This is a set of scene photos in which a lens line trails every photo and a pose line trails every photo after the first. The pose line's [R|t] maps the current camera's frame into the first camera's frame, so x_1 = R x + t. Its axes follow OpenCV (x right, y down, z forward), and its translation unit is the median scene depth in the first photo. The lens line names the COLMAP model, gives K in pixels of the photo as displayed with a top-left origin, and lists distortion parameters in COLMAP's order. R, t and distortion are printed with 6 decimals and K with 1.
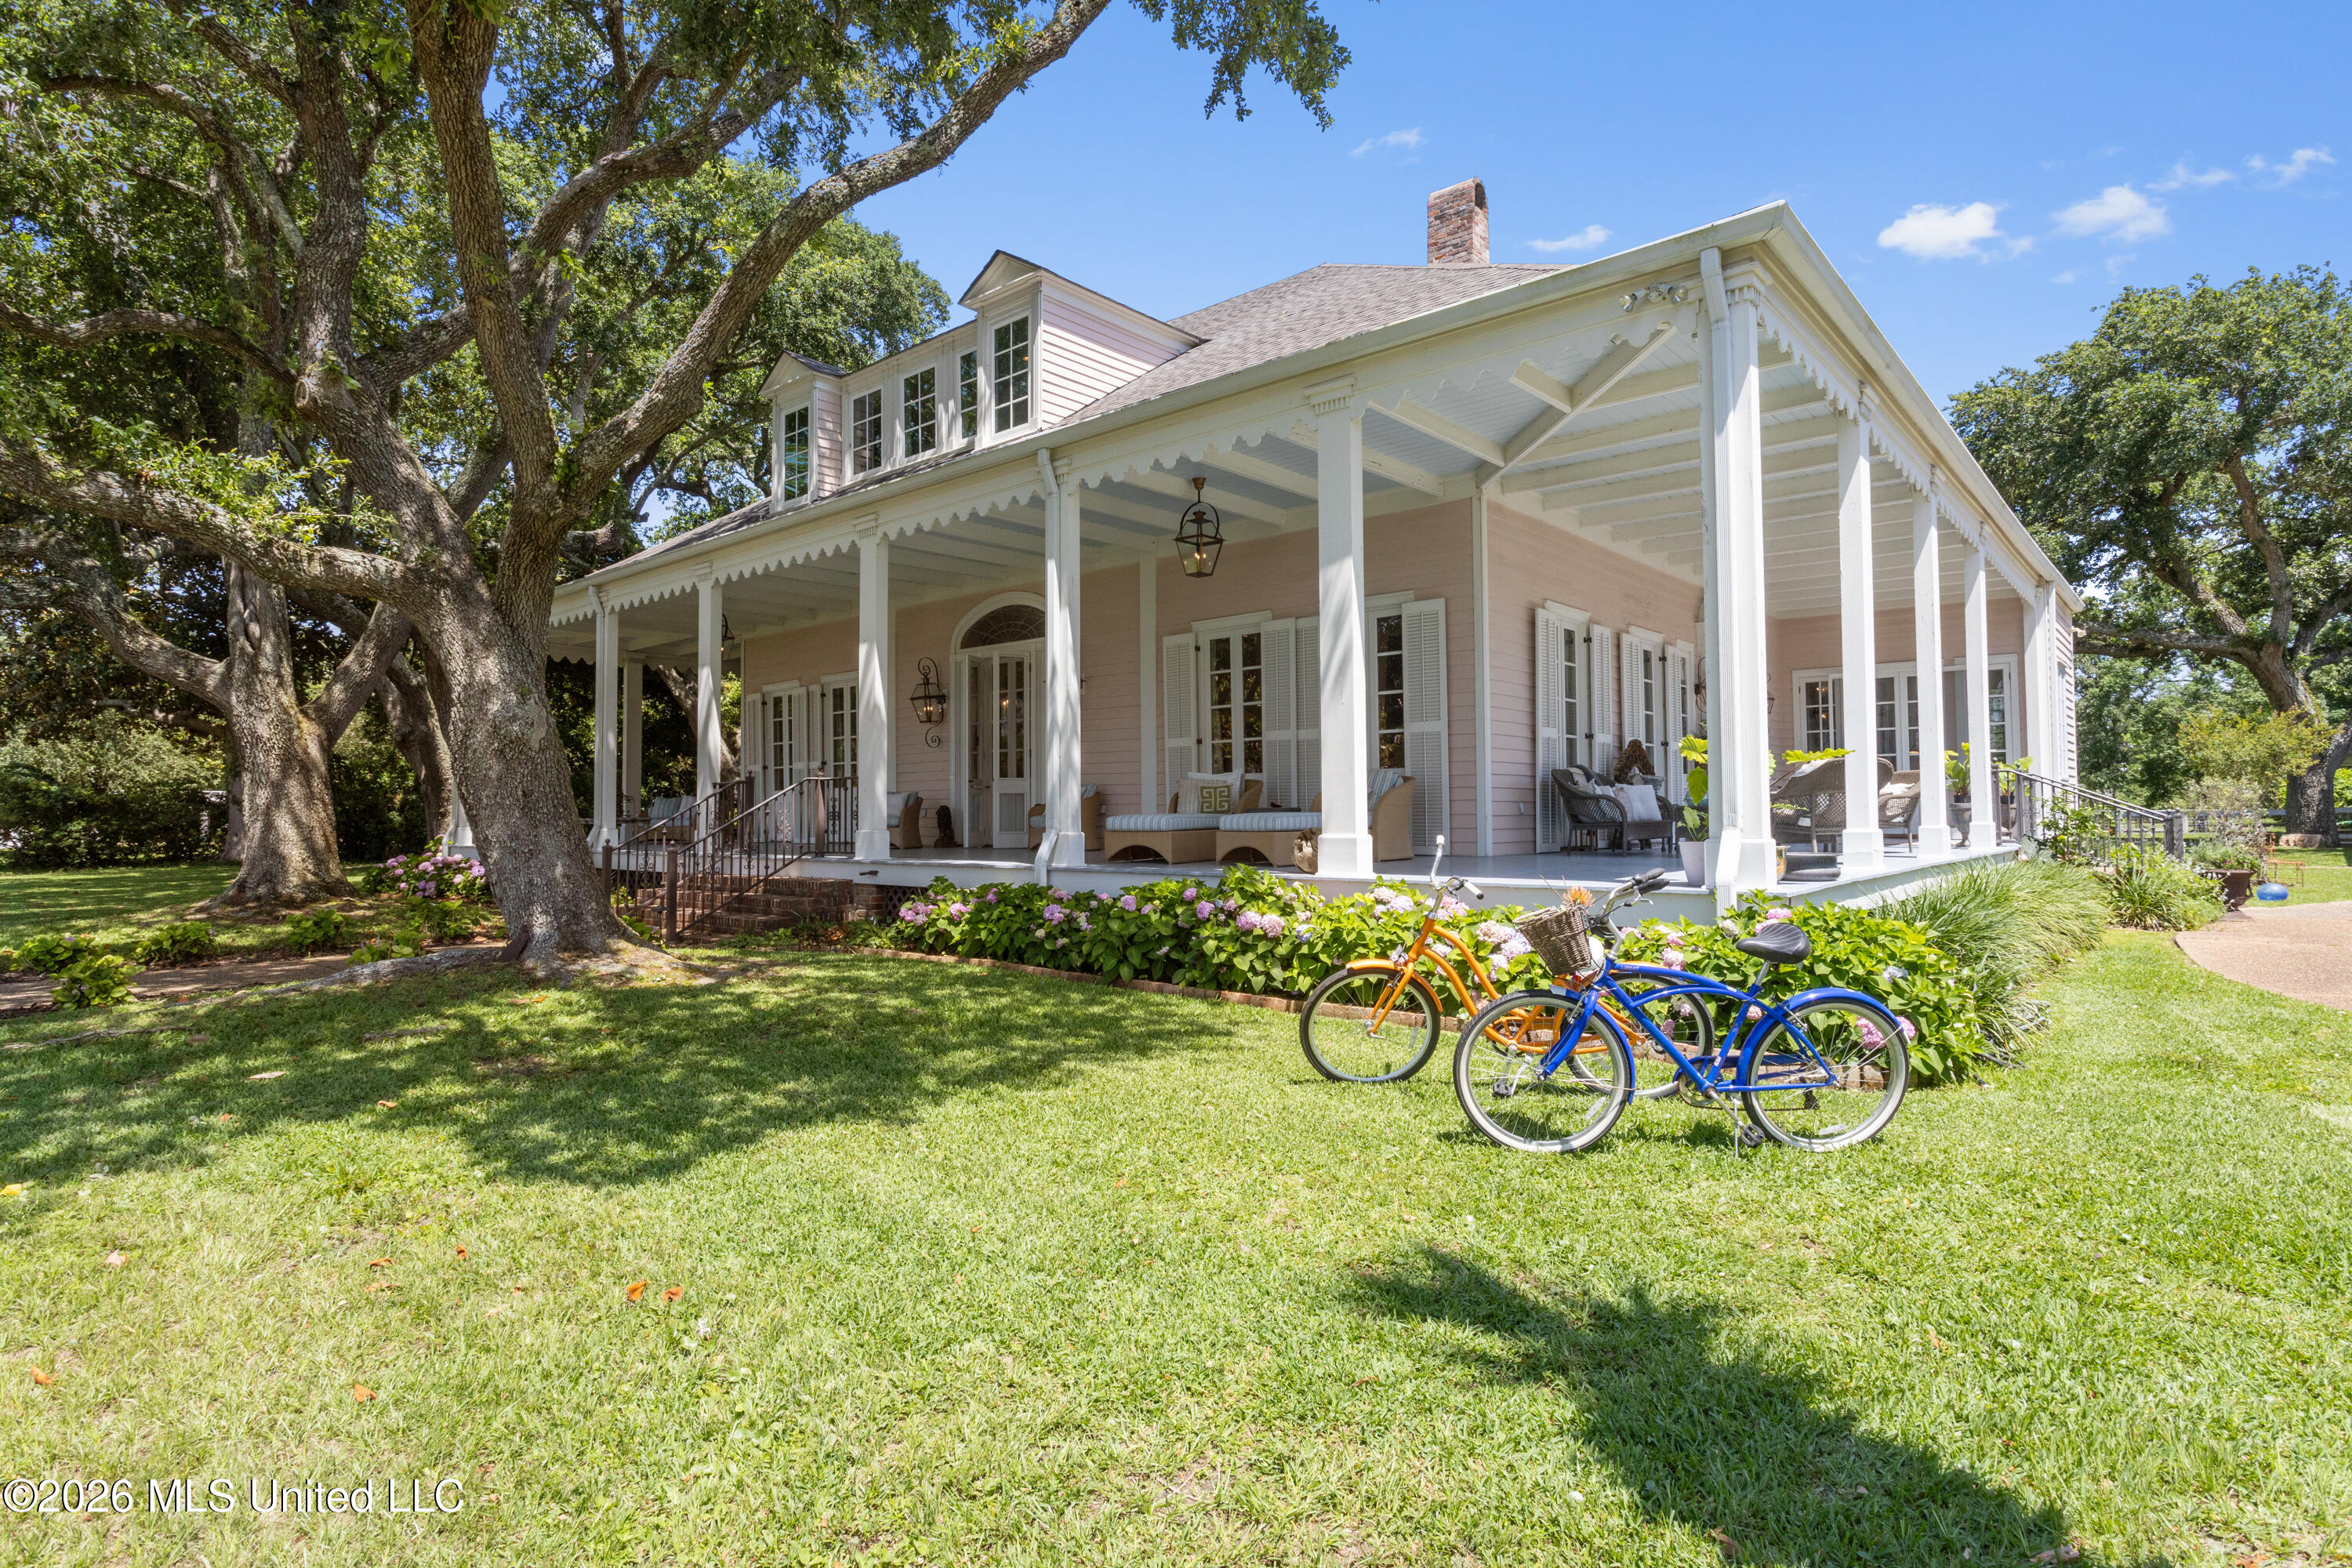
lens RADIAL K [[1248.8, 0, 1172.3], [0, 1248.8, 774.9], [0, 0, 1]] dist [-0.001711, -0.000883]
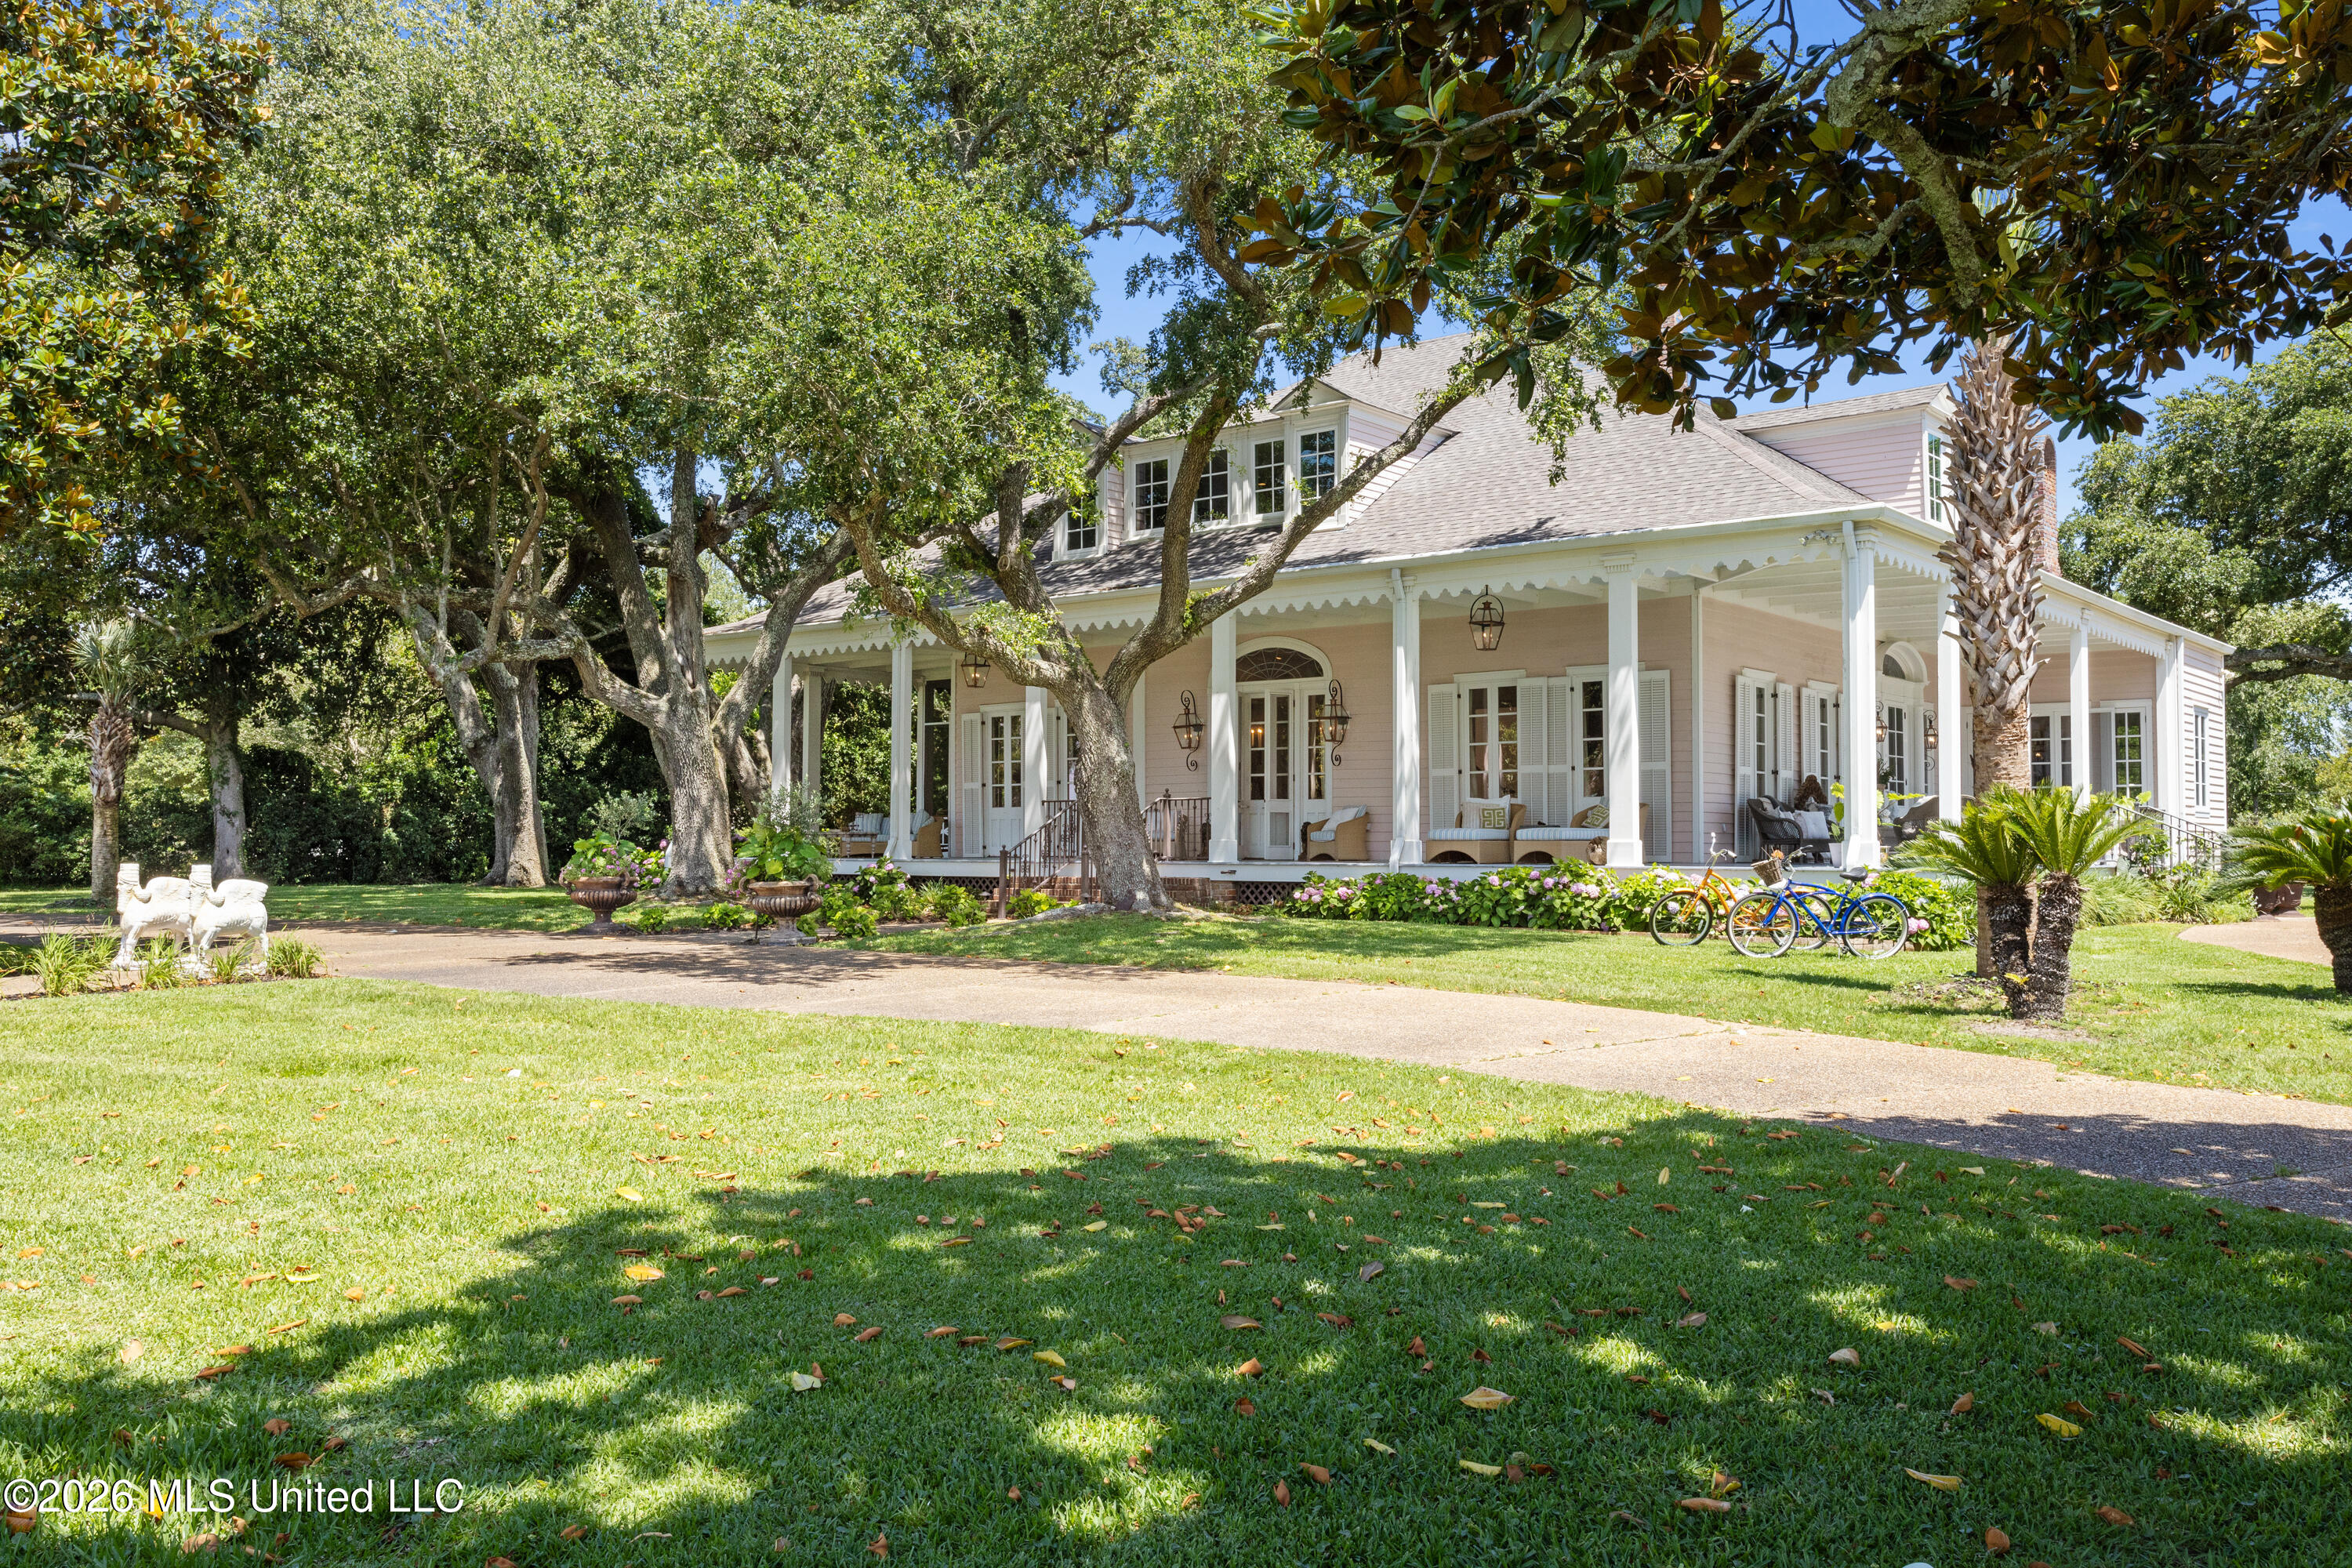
lens RADIAL K [[1972.9, 0, 1182.0], [0, 1972.9, 776.5], [0, 0, 1]] dist [0.013745, -0.005874]
pose [[0.999224, 0.012209, 0.037442, -0.338975], [-0.011961, 0.999905, -0.006847, -0.006148], [-0.037522, 0.006394, 0.999275, -0.970354]]
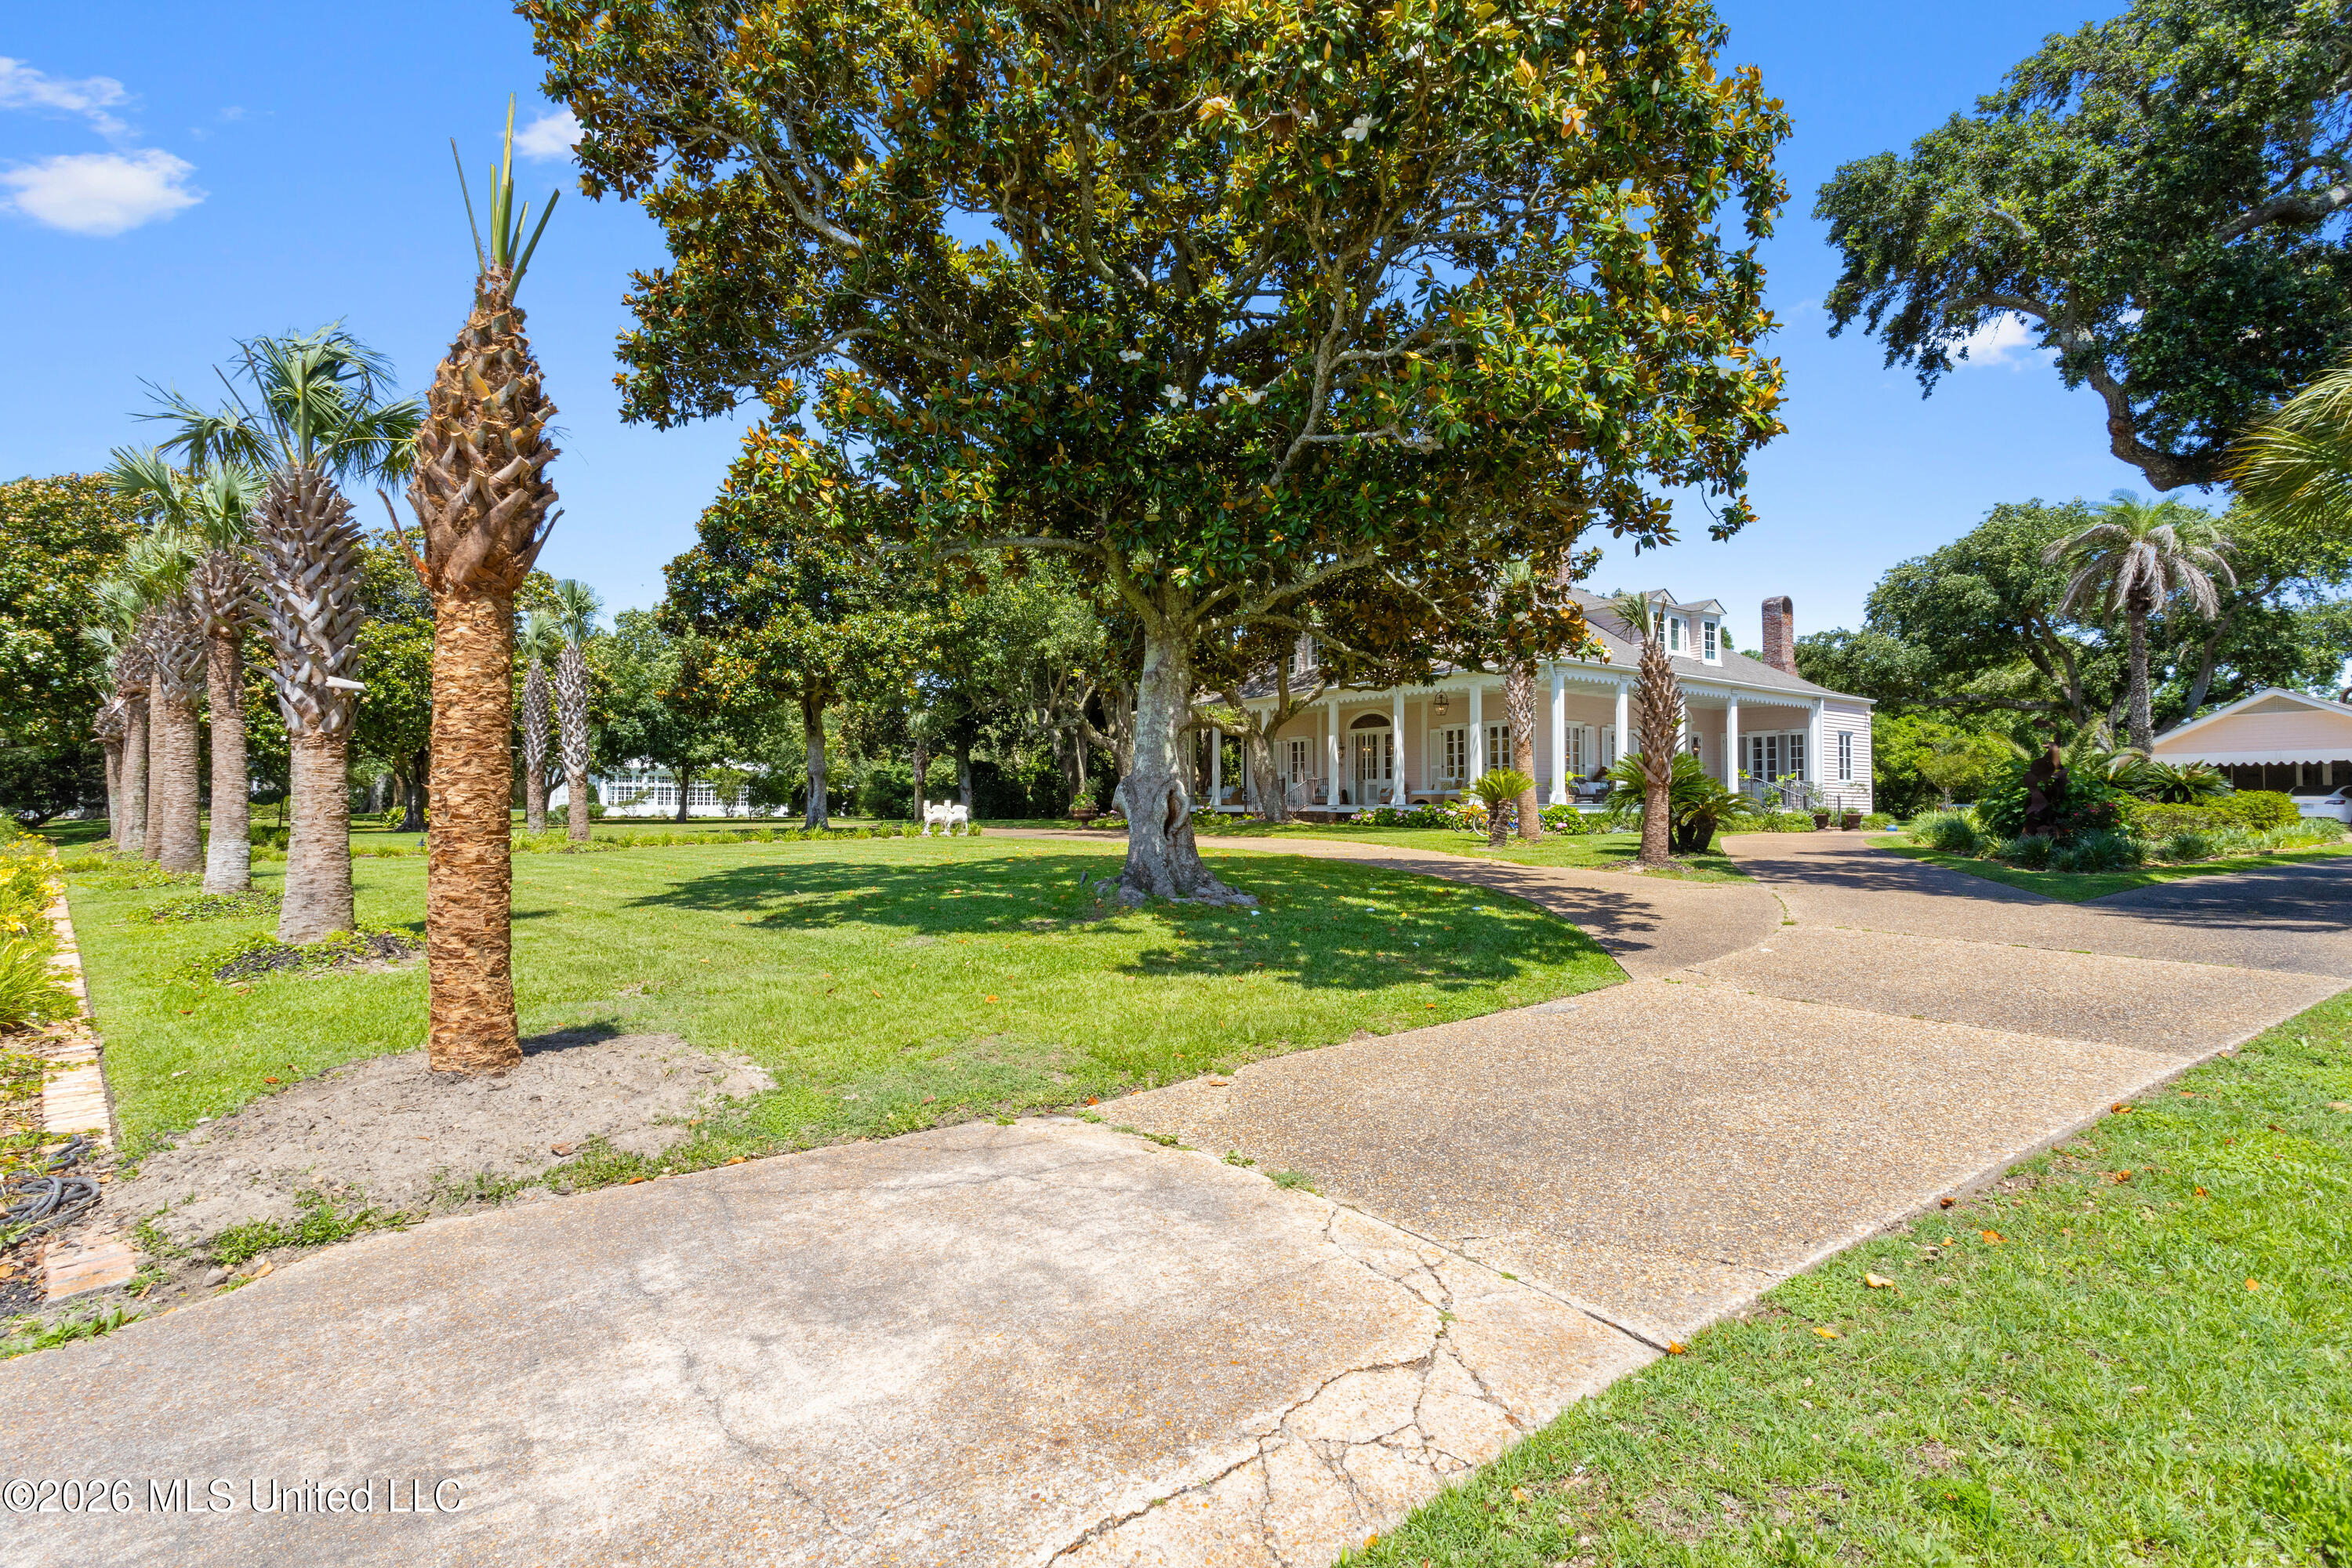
lens RADIAL K [[1126.5, 0, 1161.5], [0, 1126.5, 782.4], [0, 0, 1]] dist [-0.002456, 0.003362]
pose [[0.969503, 0.006373, -0.244998, 0.031266], [-0.005390, 0.999975, 0.004683, 0.000529], [0.245022, -0.003220, 0.969512, -1.724673]]
